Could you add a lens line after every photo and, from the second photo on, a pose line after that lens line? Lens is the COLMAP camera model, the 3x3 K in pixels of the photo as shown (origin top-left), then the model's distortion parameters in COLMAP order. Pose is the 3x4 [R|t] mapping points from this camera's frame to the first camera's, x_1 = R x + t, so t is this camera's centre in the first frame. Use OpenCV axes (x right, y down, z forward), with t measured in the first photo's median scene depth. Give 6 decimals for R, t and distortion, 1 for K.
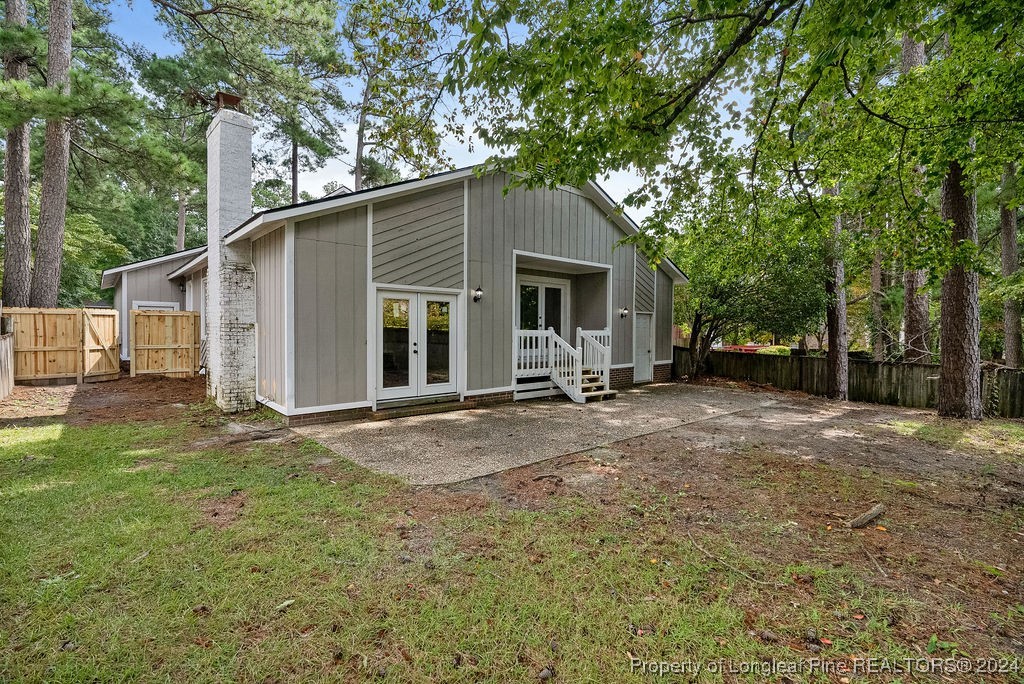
lens RADIAL K [[468.2, 0, 511.8], [0, 468.2, 340.9], [0, 0, 1]] dist [-0.007548, 0.002742]
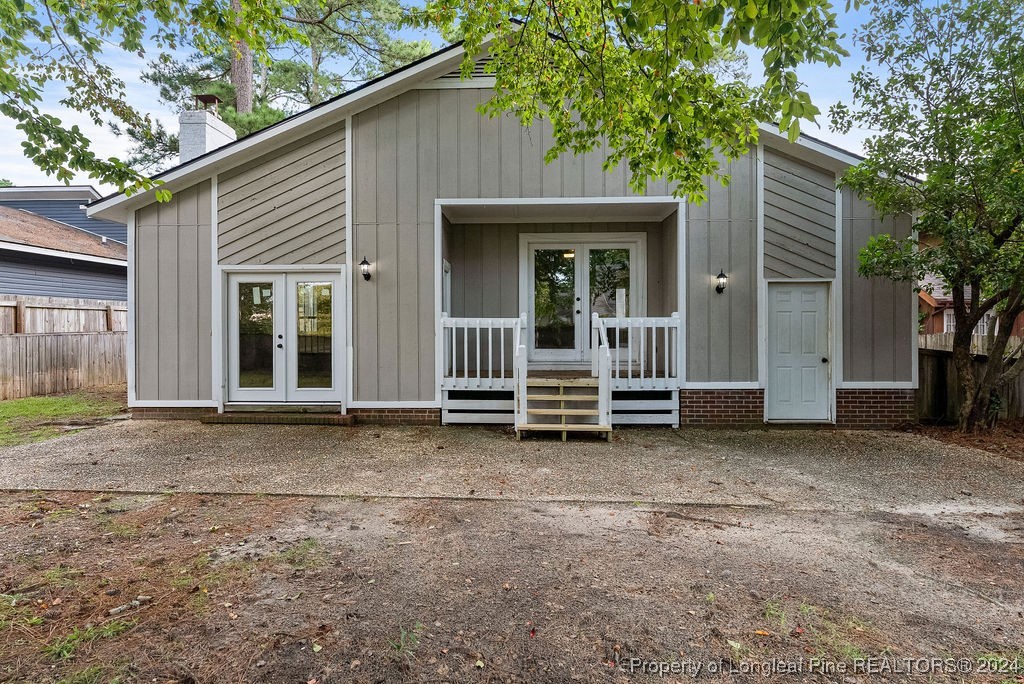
lens RADIAL K [[582.2, 0, 511.2], [0, 582.2, 333.5], [0, 0, 1]] dist [-0.000447, 0.001097]
pose [[0.712267, -0.005224, -0.701889, 0.701706], [-0.011099, 0.999763, -0.018705, 0.014159], [0.701821, 0.021113, 0.712041, 0.502930]]
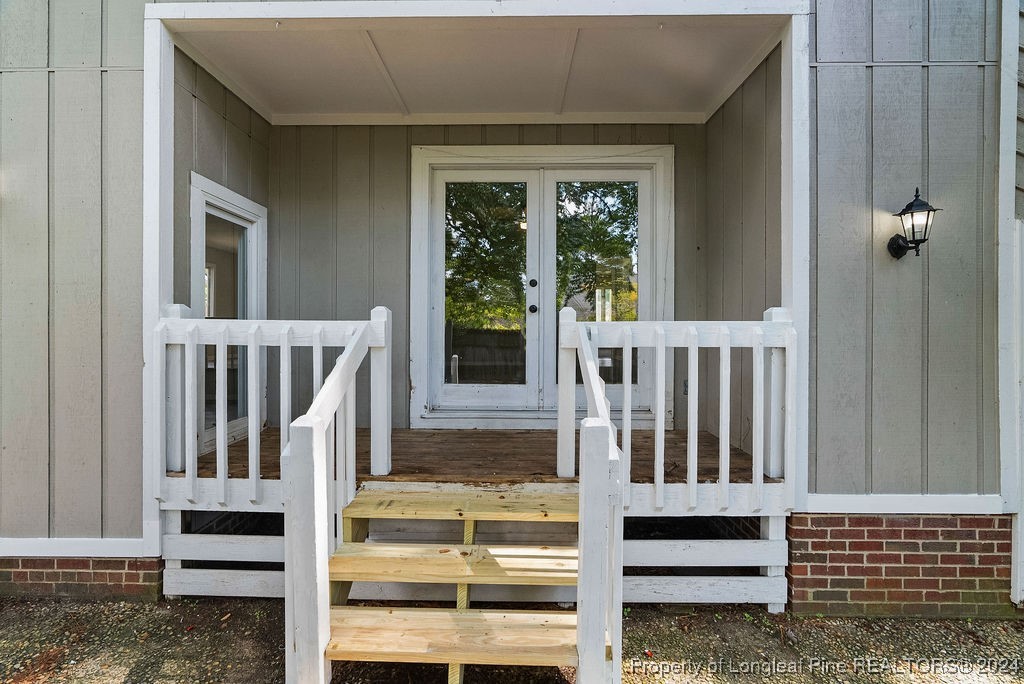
lens RADIAL K [[468.2, 0, 511.9], [0, 468.2, 343.0], [0, 0, 1]] dist [-0.007548, 0.002742]
pose [[0.732253, 0.009994, -0.680959, 0.334057], [-0.016181, 0.999865, -0.002725, -0.013598], [0.680840, 0.013014, 0.732316, 0.999611]]
